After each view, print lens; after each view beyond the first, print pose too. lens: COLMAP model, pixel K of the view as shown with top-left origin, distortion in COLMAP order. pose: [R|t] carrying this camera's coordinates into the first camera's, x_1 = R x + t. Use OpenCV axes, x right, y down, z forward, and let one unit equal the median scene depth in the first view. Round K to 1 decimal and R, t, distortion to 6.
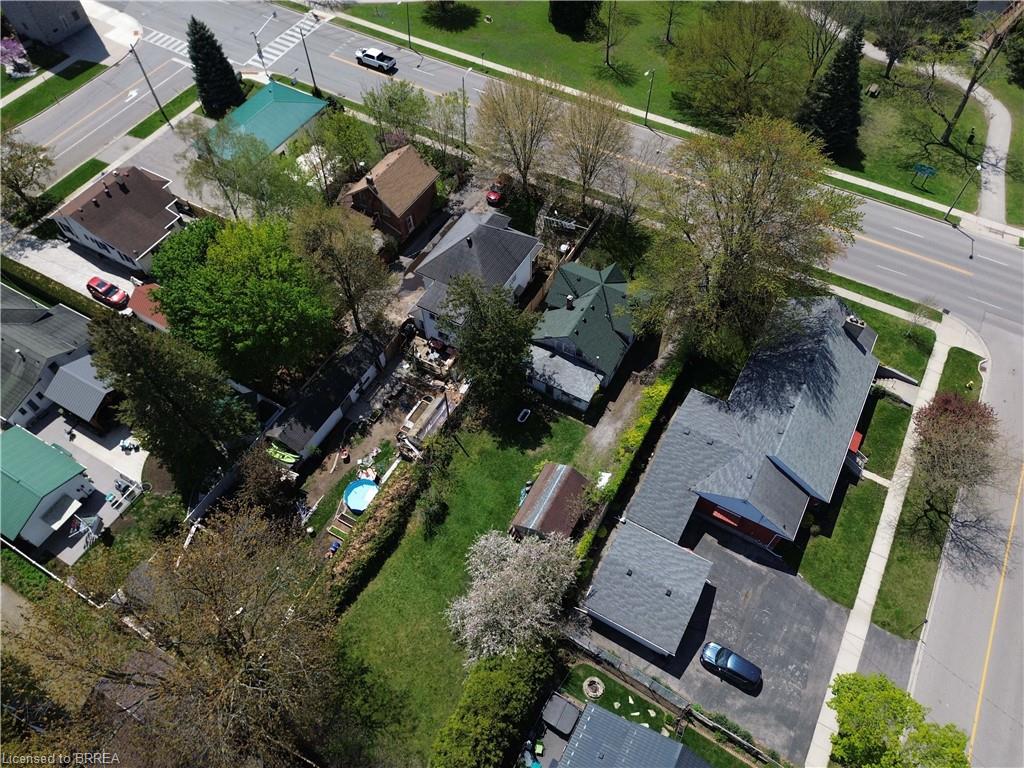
lens RADIAL K [[722.6, 0, 512.0], [0, 722.6, 384.0], [0, 0, 1]] dist [0.080193, -0.077917]
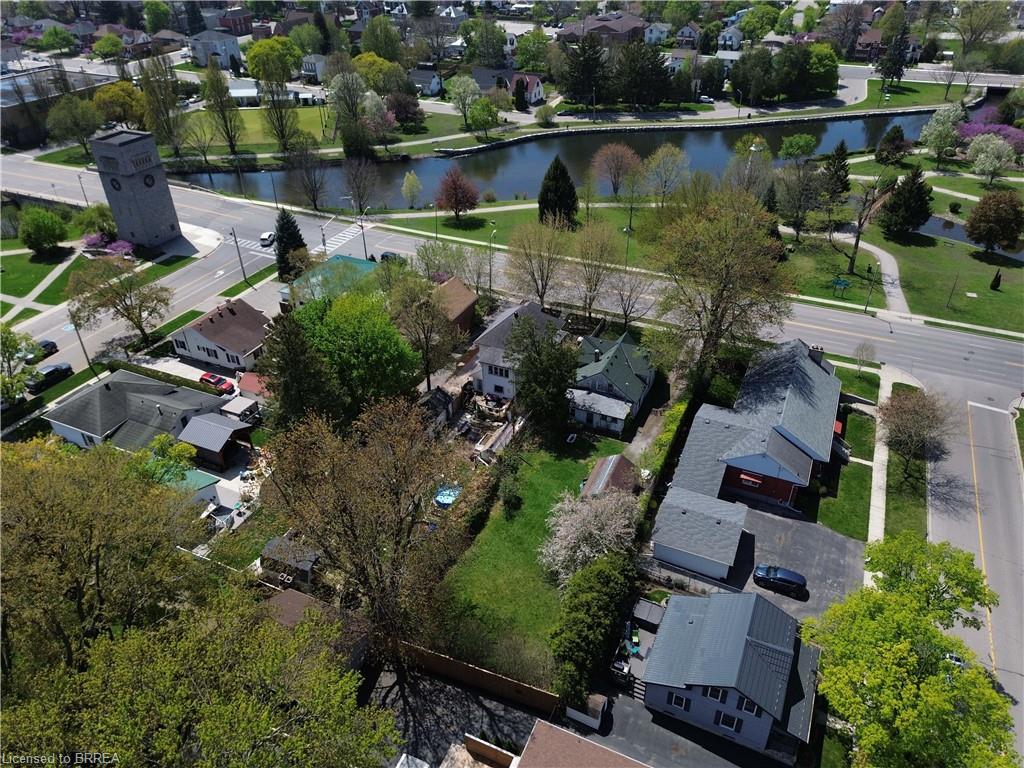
lens RADIAL K [[722.6, 0, 512.0], [0, 722.6, 384.0], [0, 0, 1]] dist [0.080193, -0.077917]
pose [[0.996397, -0.048314, 0.069704, -0.169971], [0.070528, 0.928487, -0.364607, 0.408299], [-0.047104, 0.368209, 0.928549, -0.170803]]
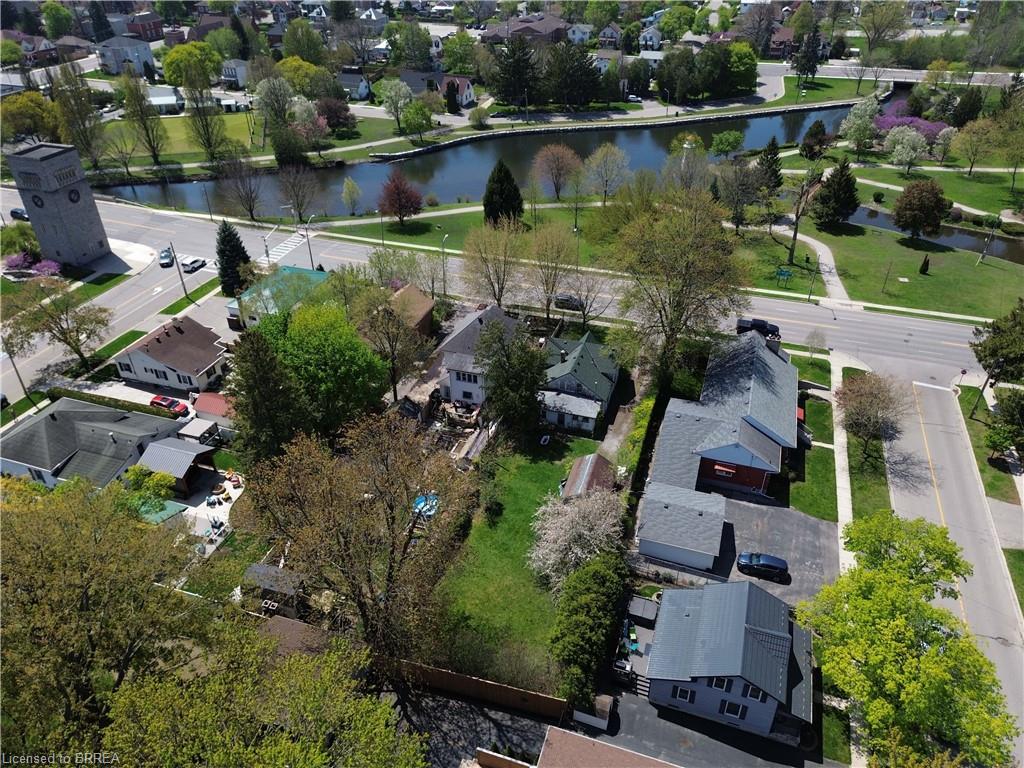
lens RADIAL K [[722.6, 0, 512.0], [0, 722.6, 384.0], [0, 0, 1]] dist [0.080193, -0.077917]
pose [[0.981633, -0.103541, 0.160235, -0.231337], [0.155260, 0.921654, -0.355595, 0.393241], [-0.110862, 0.373941, 0.920803, -0.162610]]
